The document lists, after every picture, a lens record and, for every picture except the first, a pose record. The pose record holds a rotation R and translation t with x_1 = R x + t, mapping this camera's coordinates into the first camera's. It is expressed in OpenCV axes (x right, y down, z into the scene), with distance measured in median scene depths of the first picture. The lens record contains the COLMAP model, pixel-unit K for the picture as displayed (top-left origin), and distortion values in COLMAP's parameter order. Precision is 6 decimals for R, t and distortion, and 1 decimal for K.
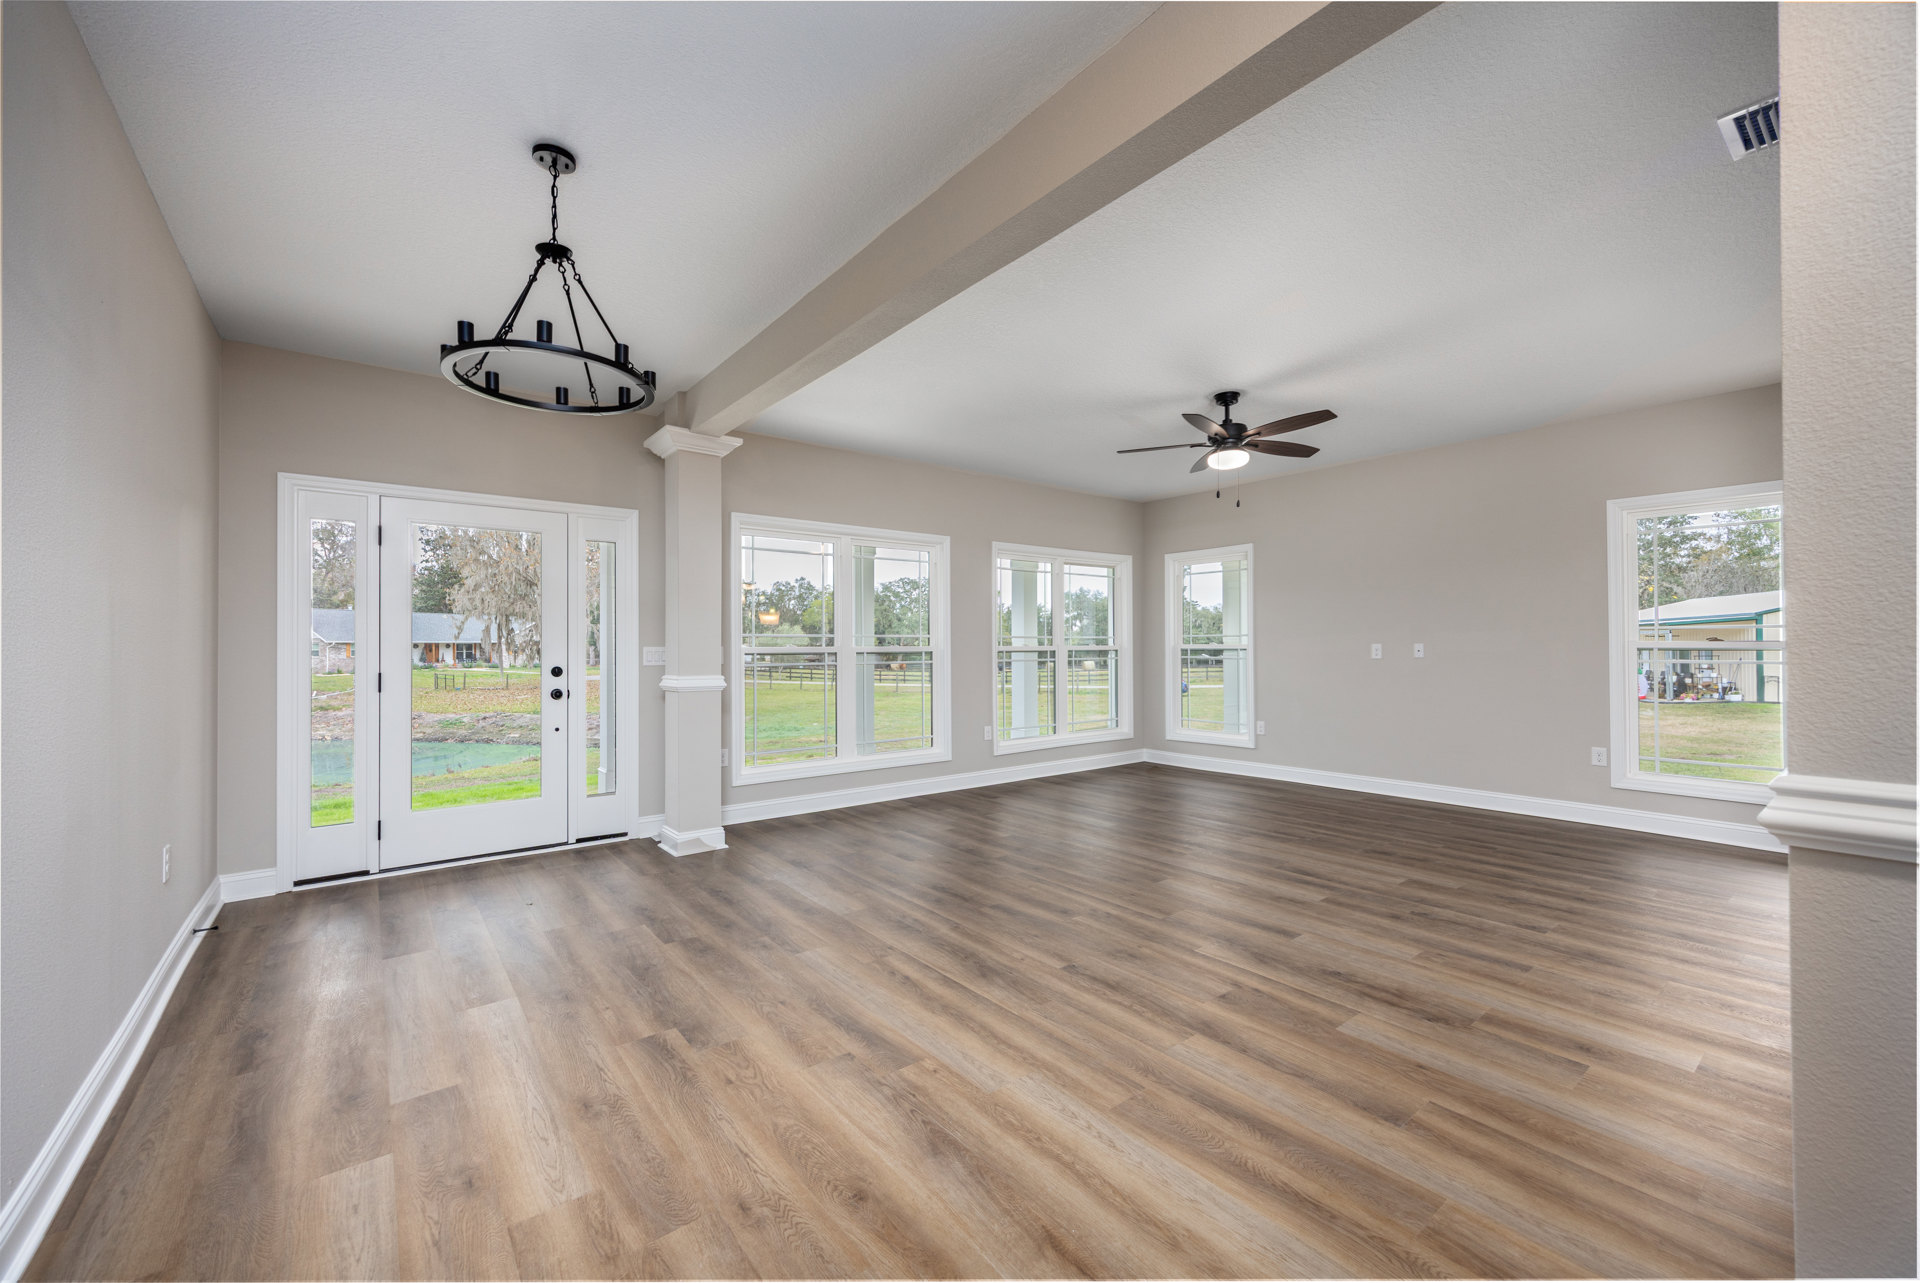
lens RADIAL K [[770.8, 0, 963.2], [0, 770.8, 643.4], [0, 0, 1]] dist [0.008103, -0.000987]
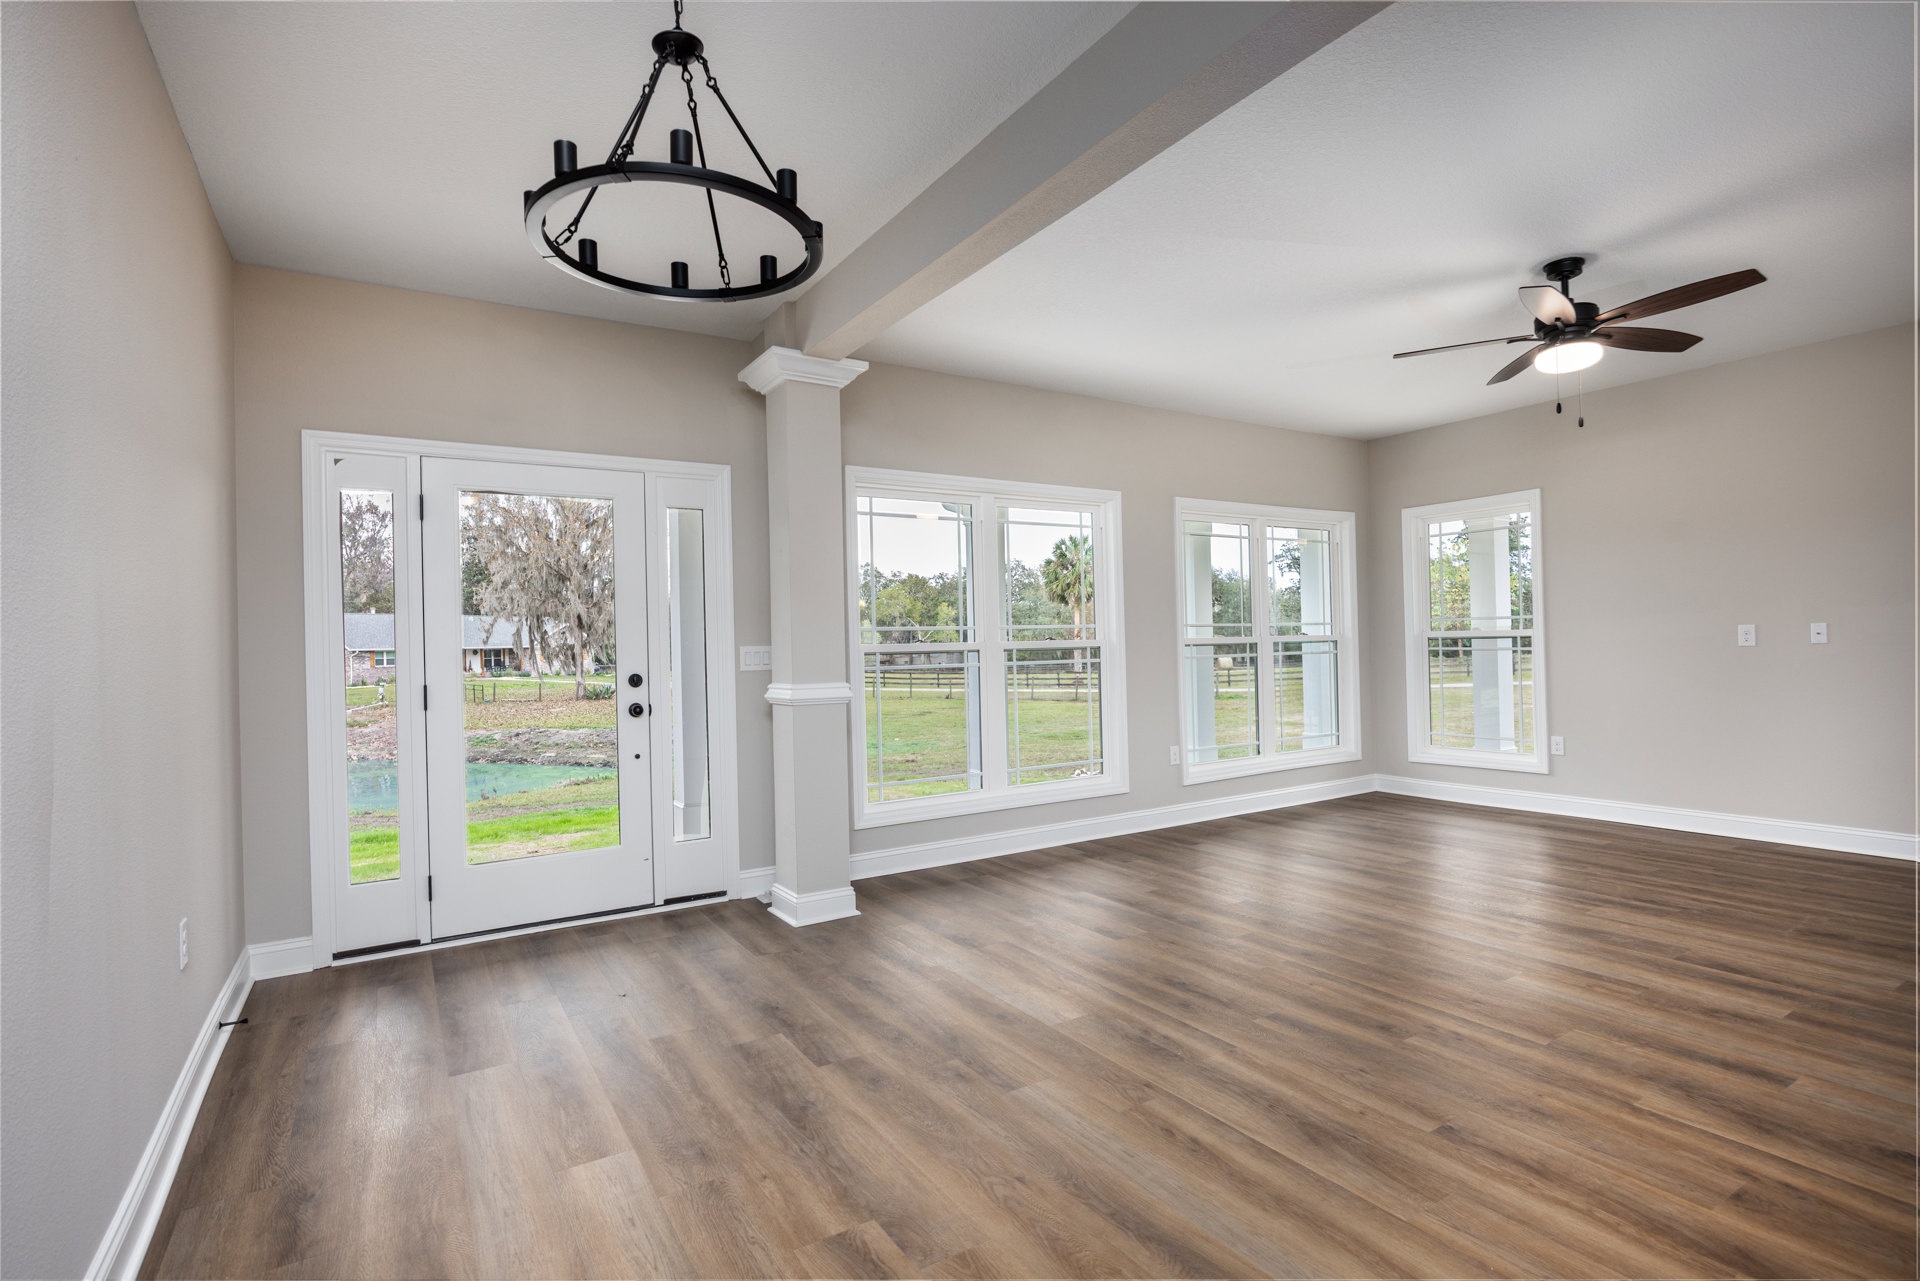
lens RADIAL K [[942.0, 0, 959.1], [0, 942.0, 648.2], [0, 0, 1]] dist [-0.011855, 0.001755]
pose [[0.993615, -0.017345, -0.111483, -0.125430], [0.018376, 0.999797, 0.008227, 0.003119], [0.111318, -0.010223, 0.993732, 0.135433]]
